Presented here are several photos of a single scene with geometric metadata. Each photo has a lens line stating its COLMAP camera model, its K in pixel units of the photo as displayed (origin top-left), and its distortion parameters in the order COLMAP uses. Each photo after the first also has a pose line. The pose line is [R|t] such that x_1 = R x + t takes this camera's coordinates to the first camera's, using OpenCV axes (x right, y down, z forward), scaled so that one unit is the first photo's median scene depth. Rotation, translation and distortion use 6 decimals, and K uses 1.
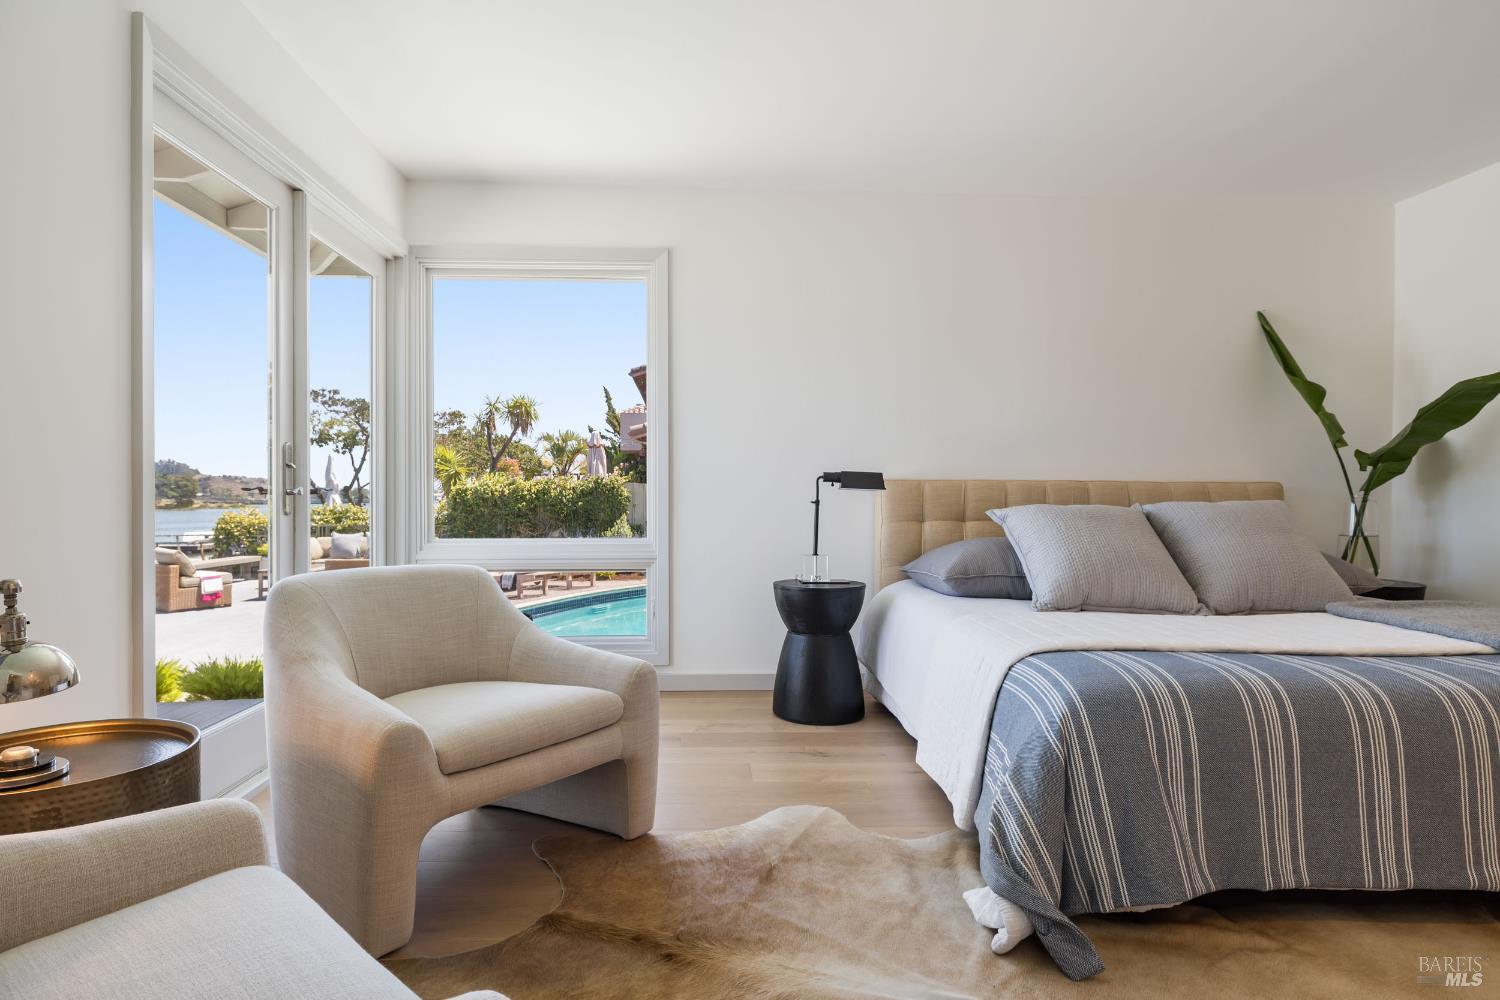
lens RADIAL K [[806.3, 0, 740.9], [0, 806.3, 505.6], [0, 0, 1]] dist [0.000733, 0.000597]
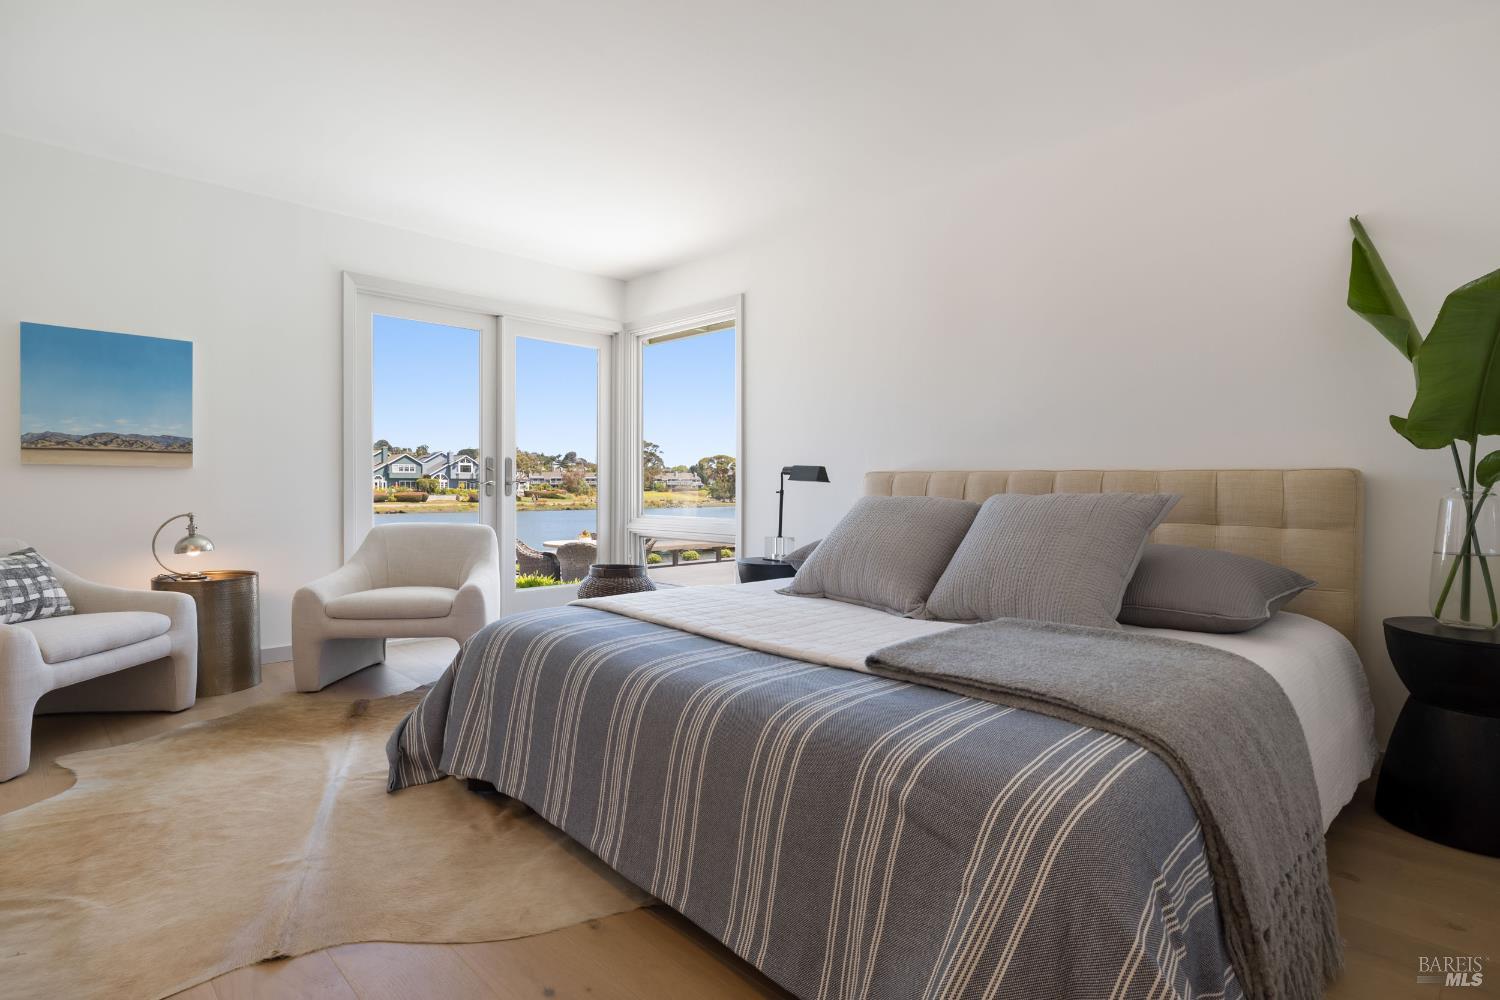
lens RADIAL K [[735.2, 0, 751.9], [0, 735.2, 497.6], [0, 0, 1]] dist [-0.004549, -0.000892]
pose [[0.684352, 0.011848, -0.729055, 0.877448], [-0.014258, 0.999894, 0.002866, 0.000871], [0.729012, 0.008433, 0.684449, 0.246911]]
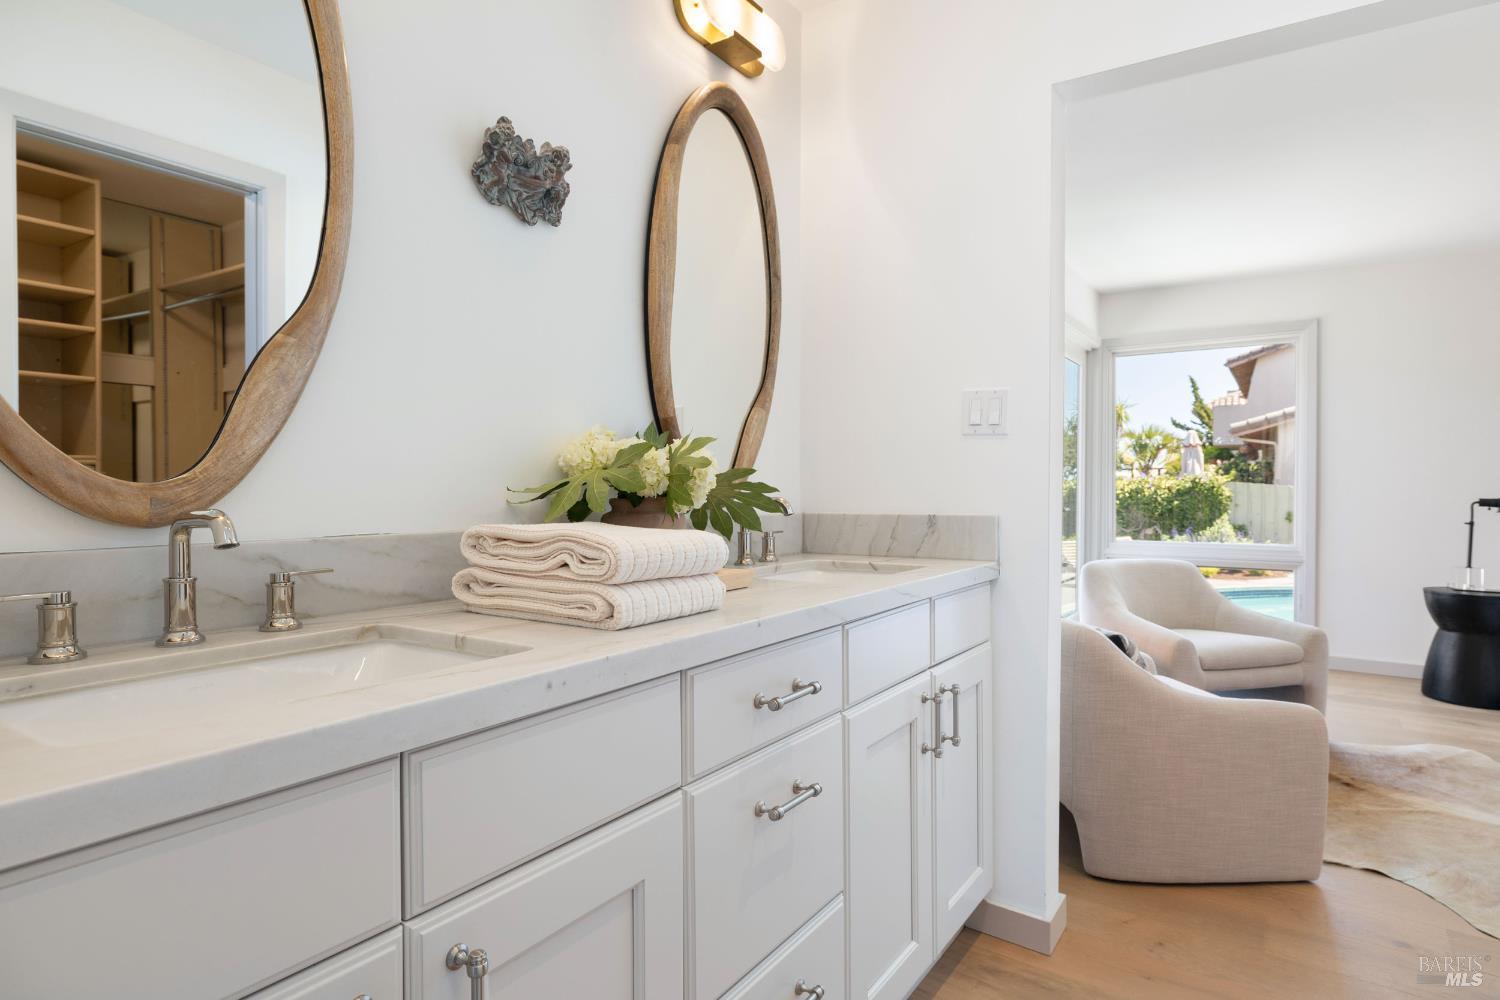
lens RADIAL K [[806.3, 0, 747.7], [0, 806.3, 497.9], [0, 0, 1]] dist [0.000733, 0.000597]
pose [[0.793781, 0.009271, -0.608133, -0.031151], [-0.007564, 0.999957, 0.005371, -0.042081], [0.608157, 0.000336, 0.793817, -0.625495]]
